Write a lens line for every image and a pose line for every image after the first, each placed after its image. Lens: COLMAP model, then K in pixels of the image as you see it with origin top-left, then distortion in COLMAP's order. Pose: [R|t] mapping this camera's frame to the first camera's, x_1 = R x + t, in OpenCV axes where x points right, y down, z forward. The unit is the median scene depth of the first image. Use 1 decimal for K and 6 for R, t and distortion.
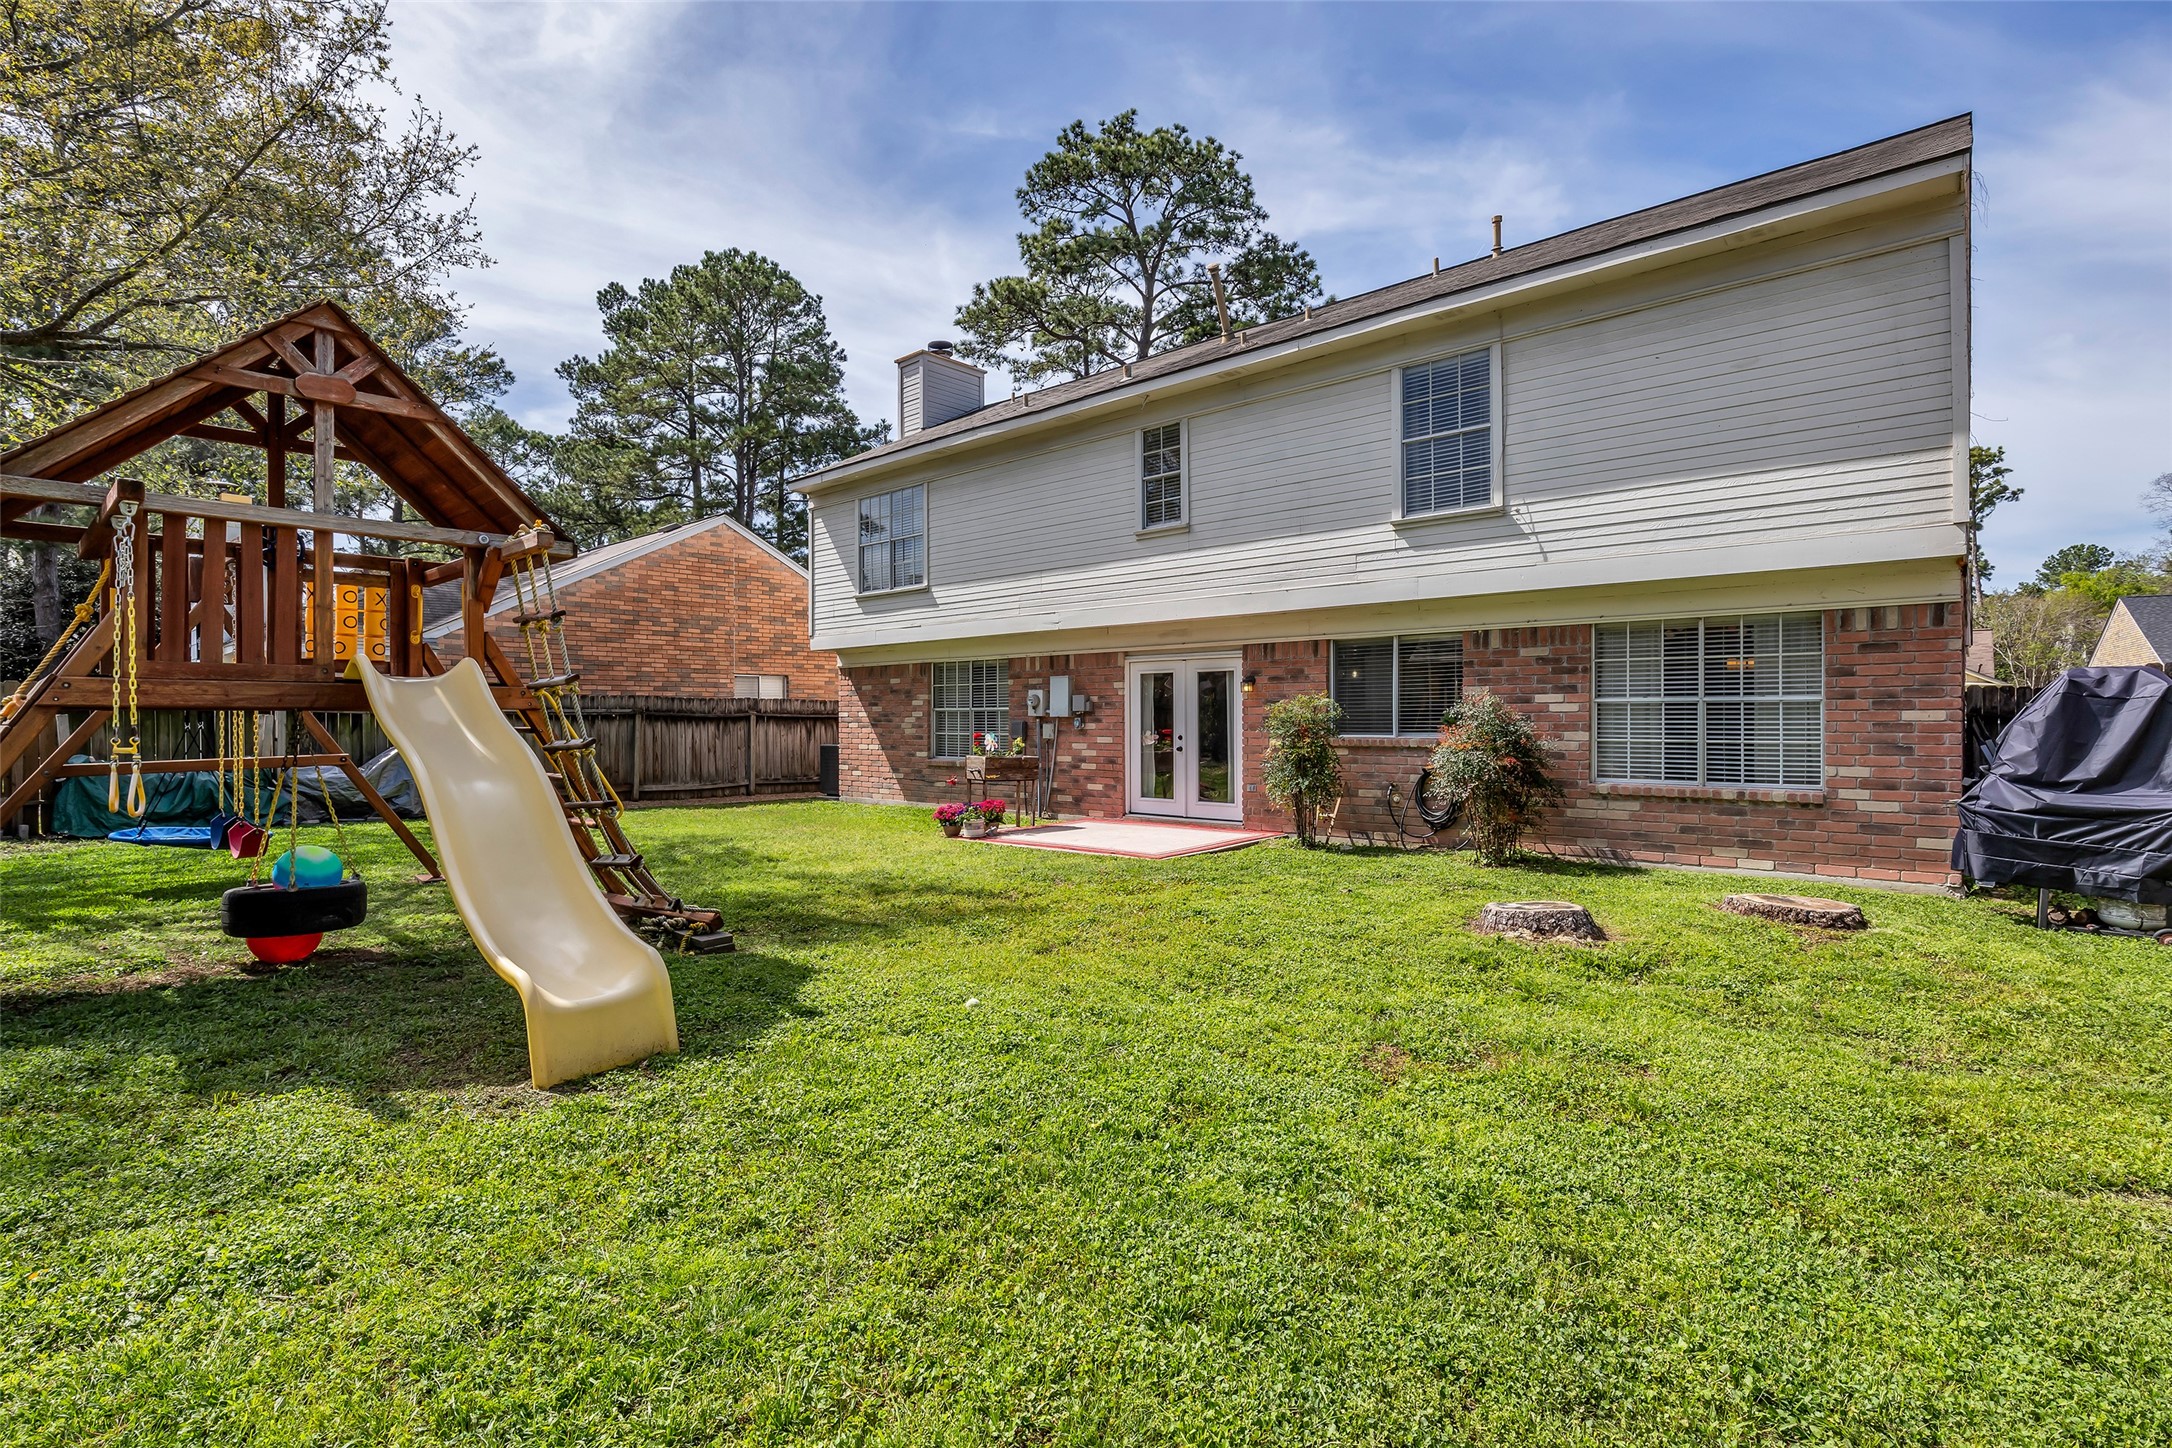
lens RADIAL K [[1132.0, 0, 1086.0], [0, 1132.0, 724.0], [0, 0, 1]] dist [-0.002251, -0.000245]
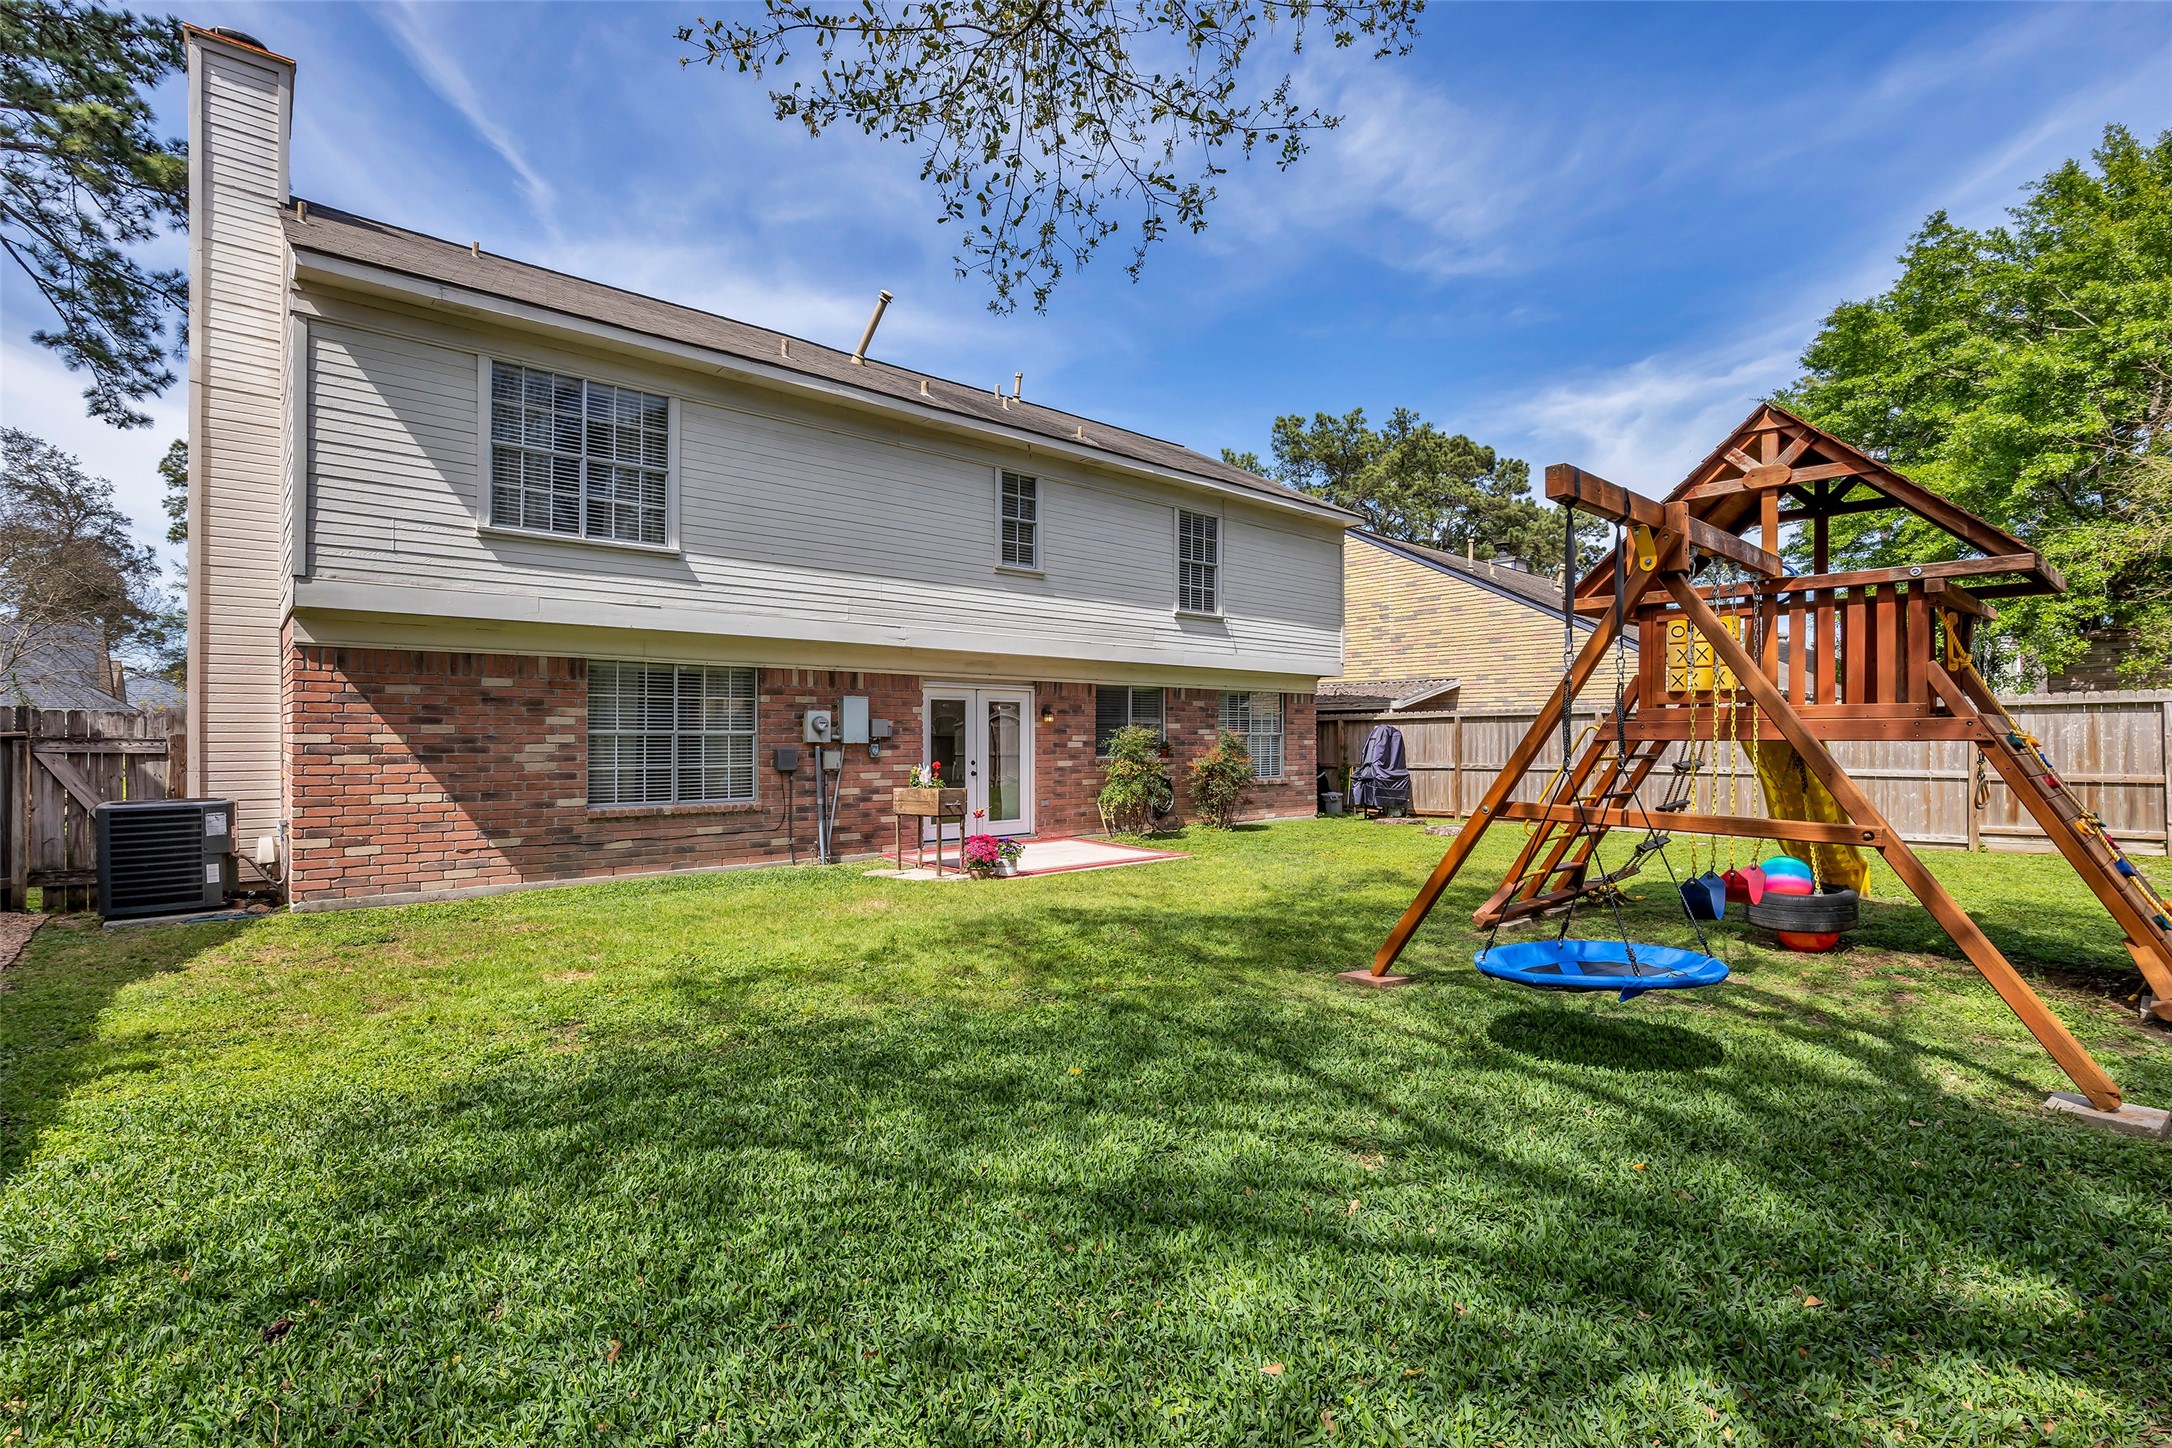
lens RADIAL K [[990.4, 0, 1076.6], [0, 990.4, 741.9], [0, 0, 1]] dist [-0.016822, -0.000300]
pose [[0.075104, 0.004769, 0.997164, -0.795724], [0.010207, 0.999933, -0.005551, -0.001233], [-0.997123, 0.010595, 0.075050, 0.801116]]
